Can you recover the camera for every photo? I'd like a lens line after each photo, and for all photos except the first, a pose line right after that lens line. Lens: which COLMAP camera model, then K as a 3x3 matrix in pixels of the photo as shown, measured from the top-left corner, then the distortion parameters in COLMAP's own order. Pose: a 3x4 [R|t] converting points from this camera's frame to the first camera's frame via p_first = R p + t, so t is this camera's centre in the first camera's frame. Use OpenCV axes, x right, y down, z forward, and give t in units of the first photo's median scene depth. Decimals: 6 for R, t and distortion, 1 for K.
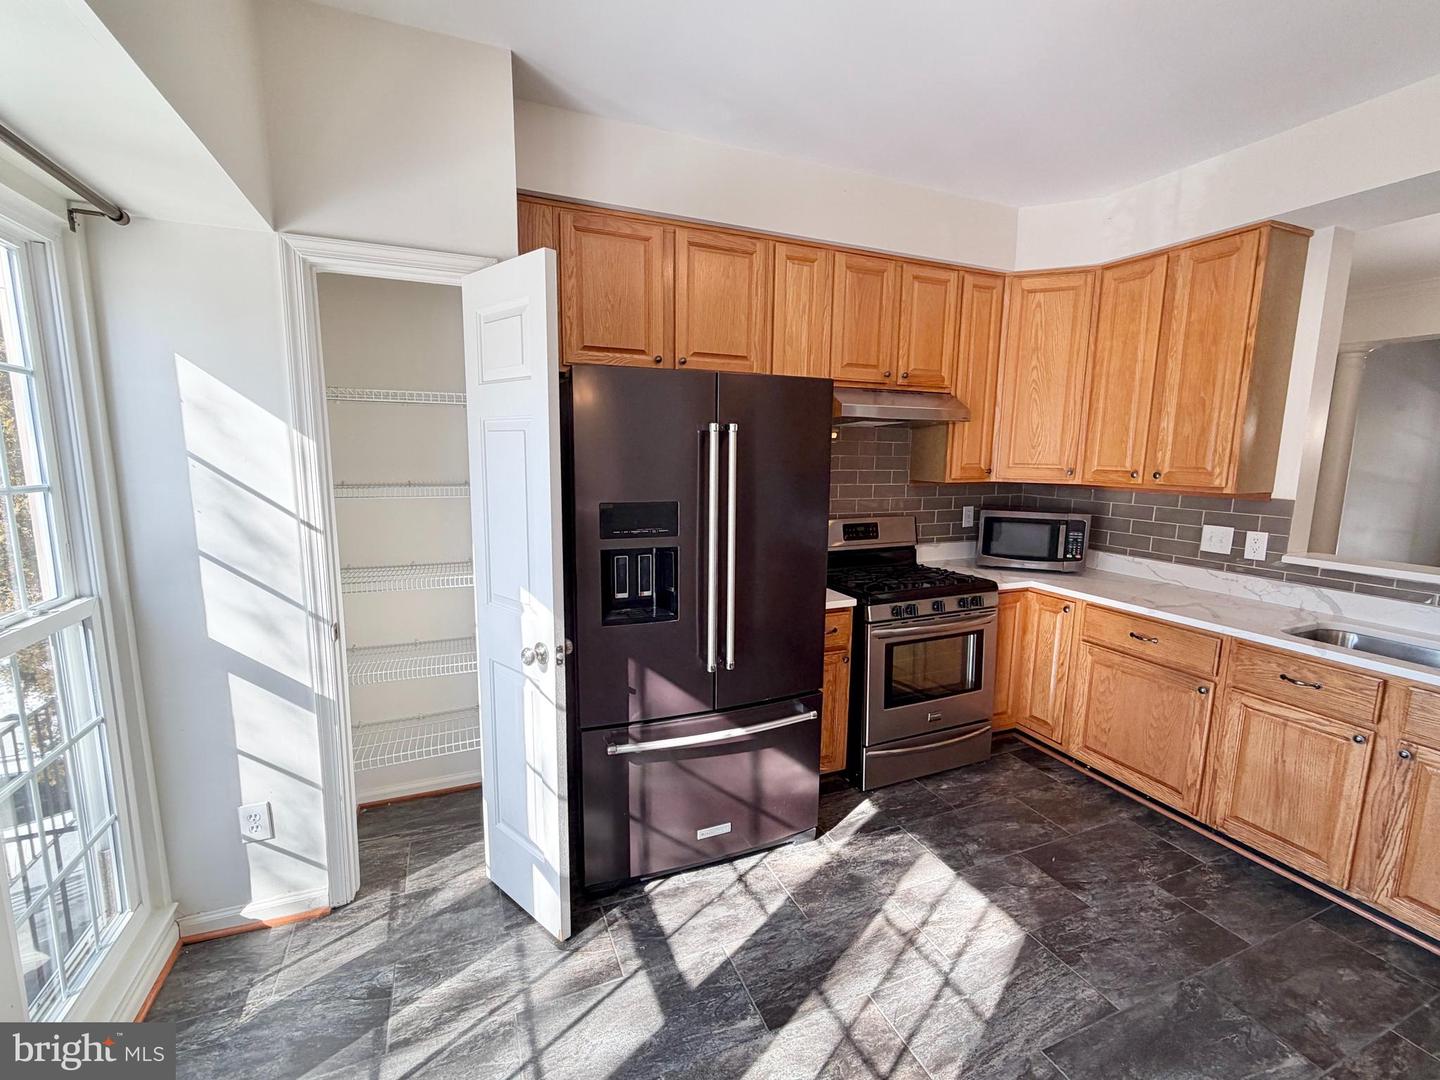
lens RADIAL K [[624.2, 0, 714.3], [0, 624.2, 542.0], [0, 0, 1]] dist [-0.001234, -0.000274]
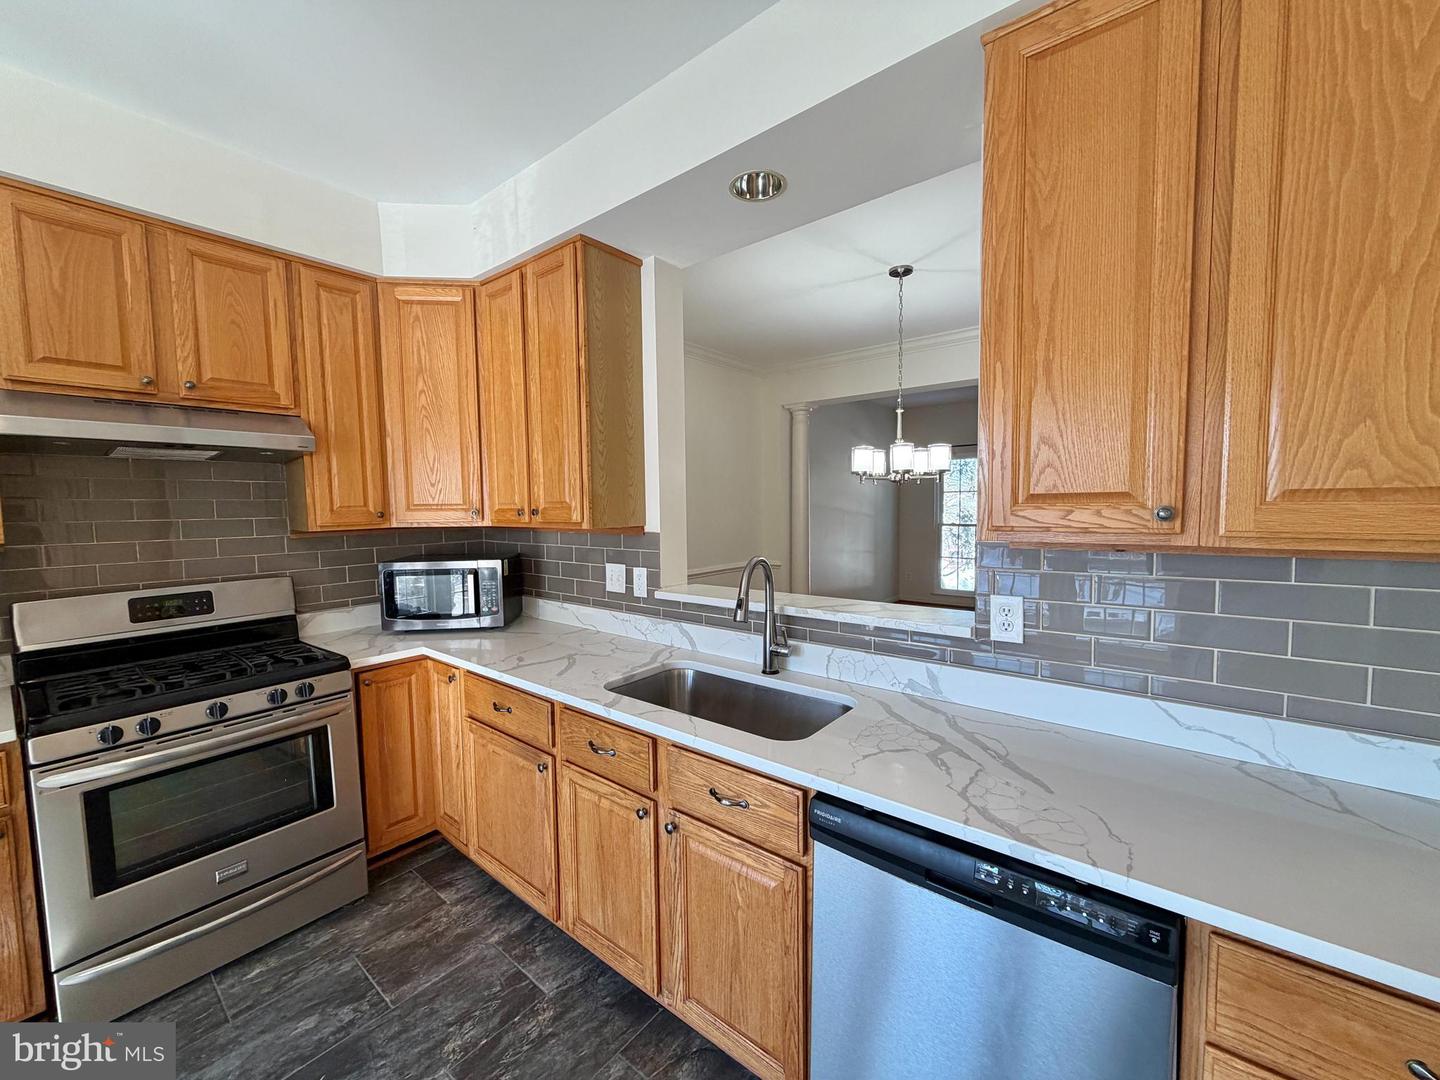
lens RADIAL K [[570.7, 0, 715.4], [0, 570.7, 542.0], [0, 0, 1]] dist [-0.001026, -0.000293]
pose [[0.882572, -0.055775, 0.466857, 0.569955], [0.092893, 0.994052, -0.056850, 0.004970], [-0.460910, 0.093542, 0.882503, 0.177263]]
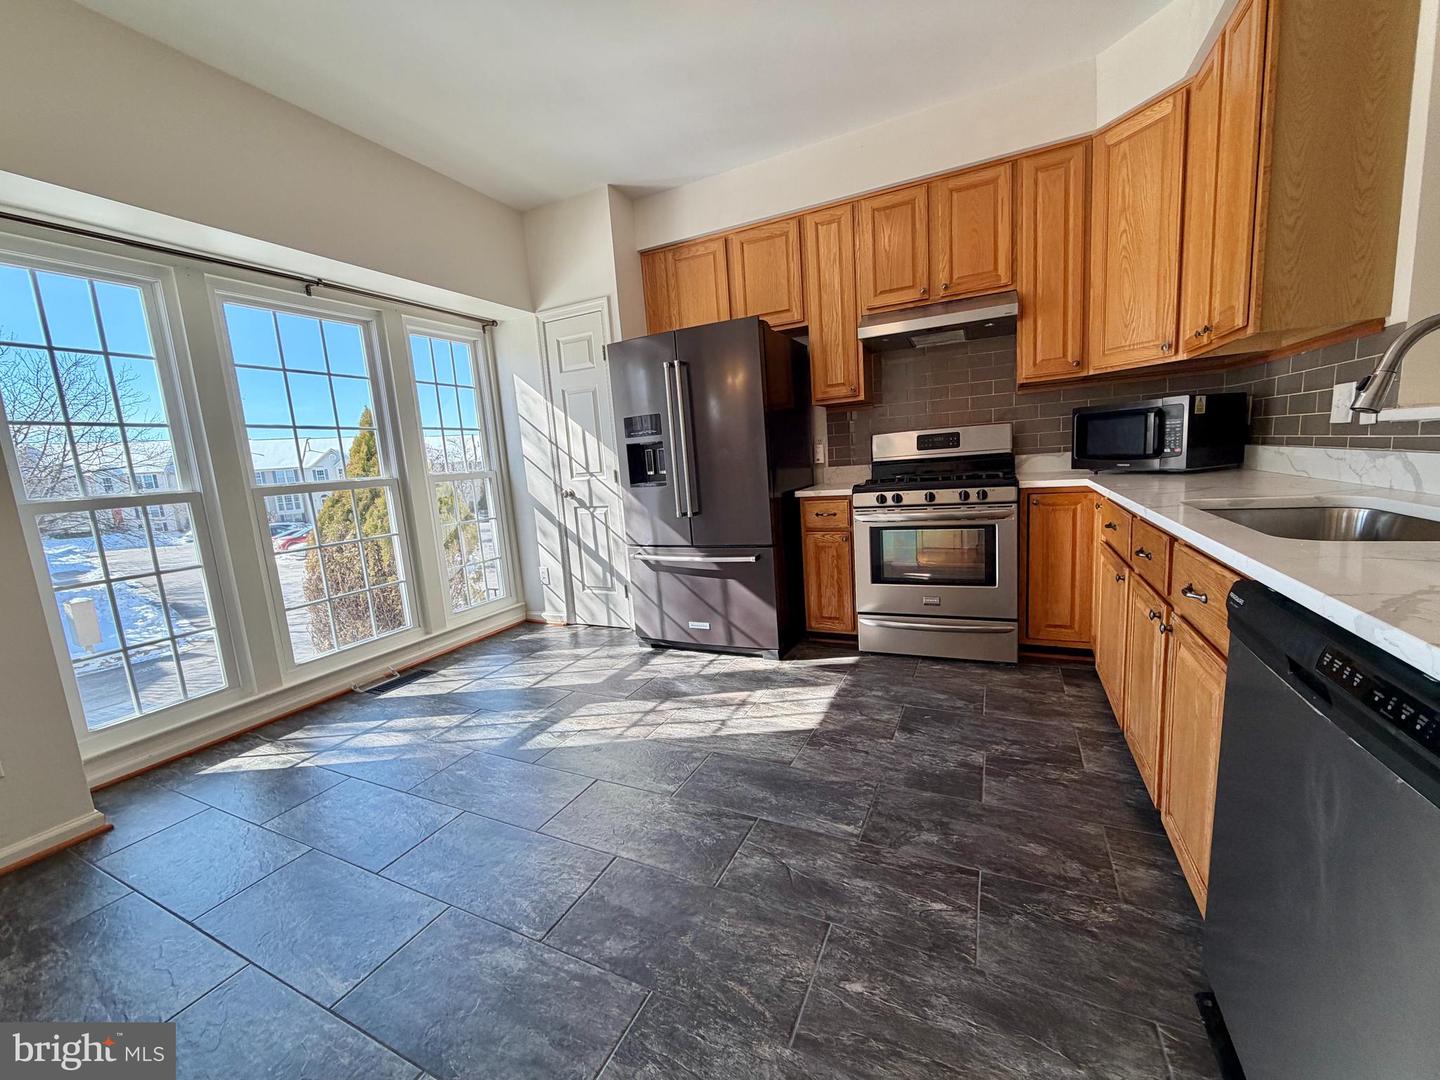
lens RADIAL K [[570.7, 0, 715.4], [0, 570.7, 542.0], [0, 0, 1]] dist [-0.001026, -0.000293]
pose [[0.655963, 0.053816, -0.752872, 0.878749], [-0.032901, 0.998546, 0.042711, 0.152468], [0.754075, -0.003247, 0.656780, 0.069464]]
